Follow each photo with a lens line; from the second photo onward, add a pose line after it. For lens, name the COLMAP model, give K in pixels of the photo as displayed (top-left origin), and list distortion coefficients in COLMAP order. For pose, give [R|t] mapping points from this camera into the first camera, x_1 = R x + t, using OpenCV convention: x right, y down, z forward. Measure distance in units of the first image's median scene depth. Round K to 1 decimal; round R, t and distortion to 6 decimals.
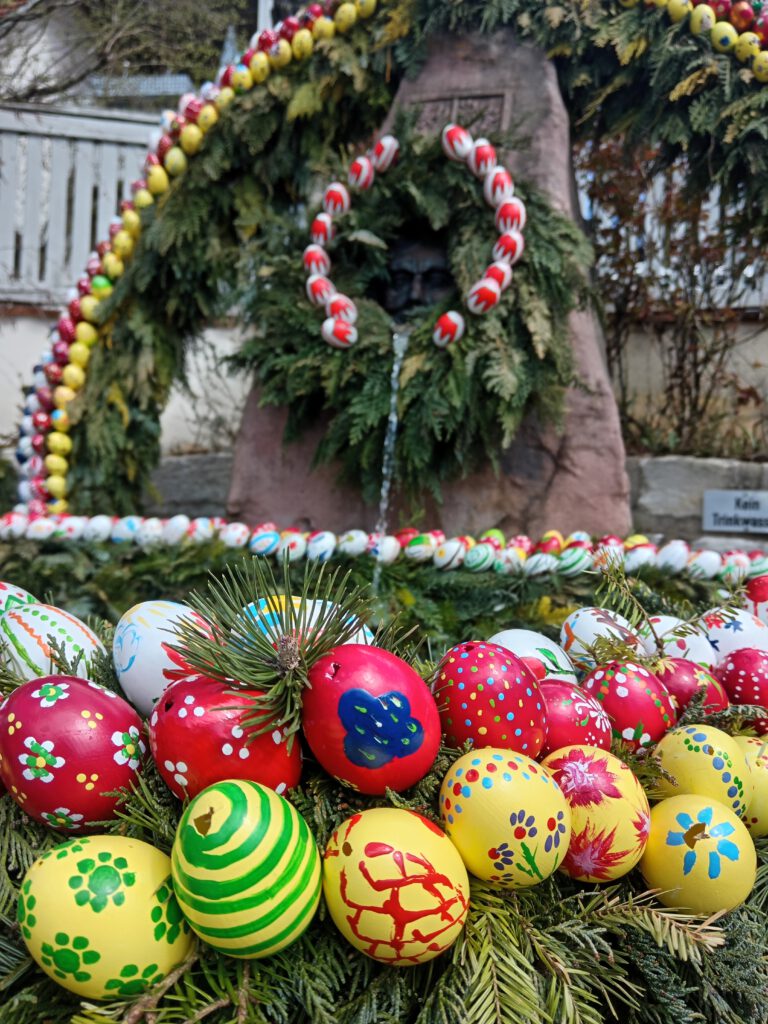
lens RADIAL K [[819.7, 0, 386.2], [0, 819.7, 514.0], [0, 0, 1]] dist [-0.034982, 0.002995]
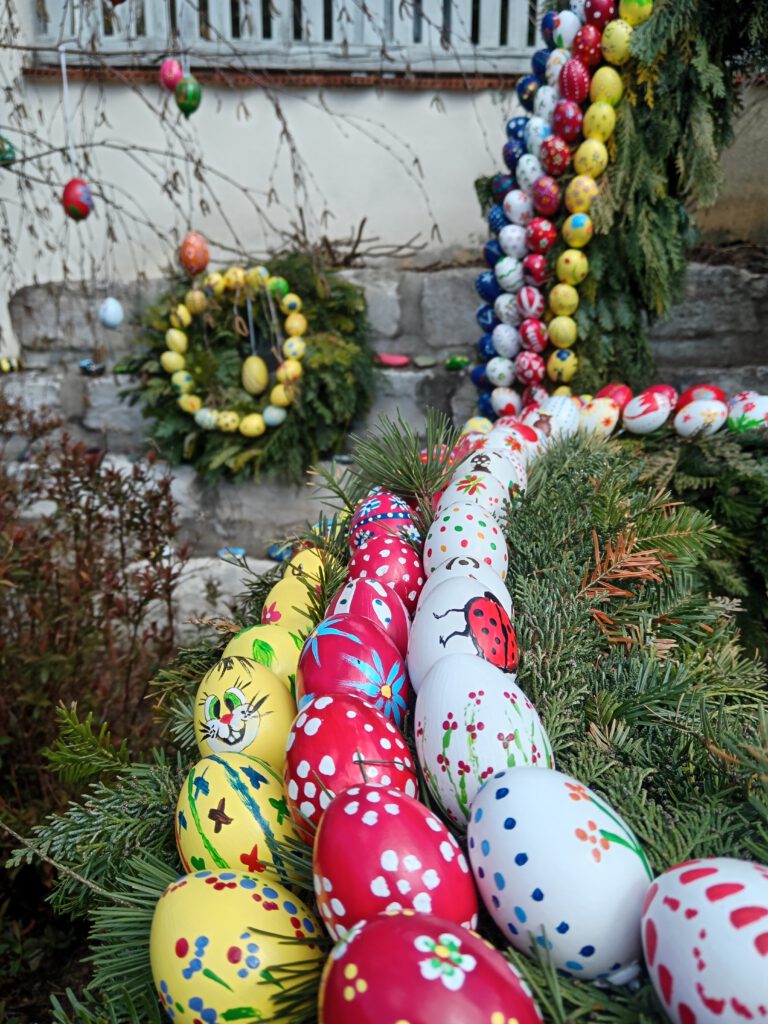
lens RADIAL K [[805.5, 0, 384.0], [0, 805.5, 512.0], [0, 0, 1]] dist [-0.002798, 0.005089]
pose [[0.997208, -0.021533, -0.071501, -0.647990], [0.038160, 0.970002, 0.240085, -0.069797], [0.064187, -0.242143, 0.968115, 0.379668]]
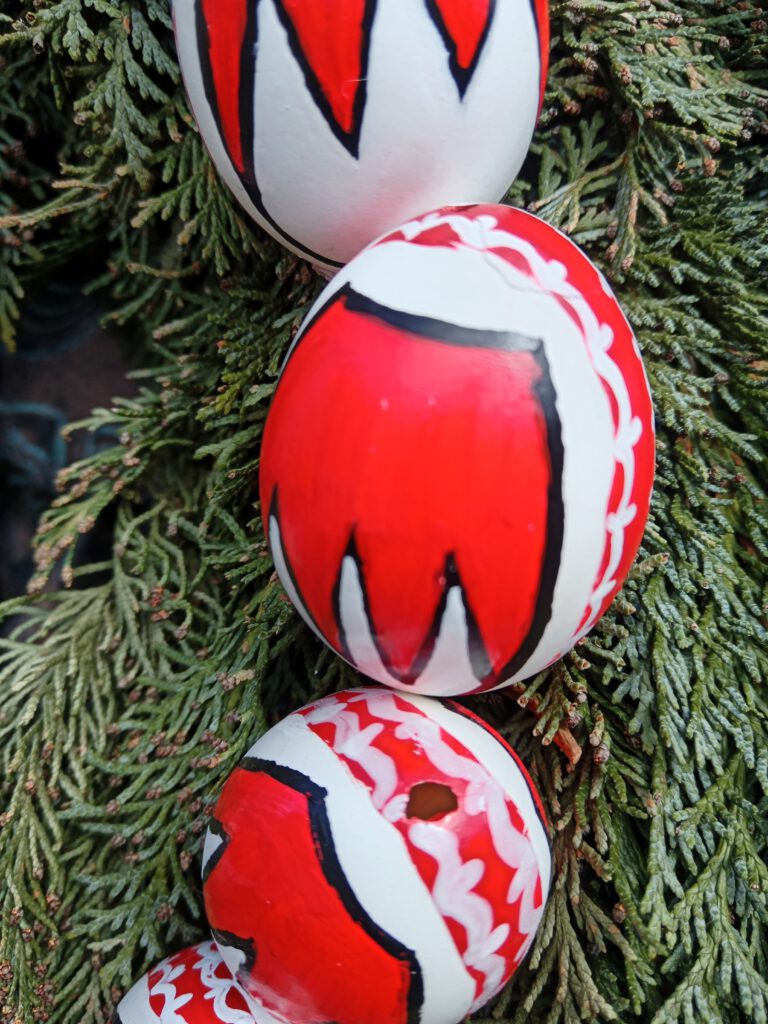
lens RADIAL K [[819.7, 0, 386.2], [0, 819.7, 514.0], [0, 0, 1]] dist [-0.034982, 0.002995]
pose [[0.961237, 0.139666, -0.237733, 0.155315], [-0.076008, 0.963031, 0.258445, -0.354560], [0.265040, -0.230357, 0.936317, 0.871985]]
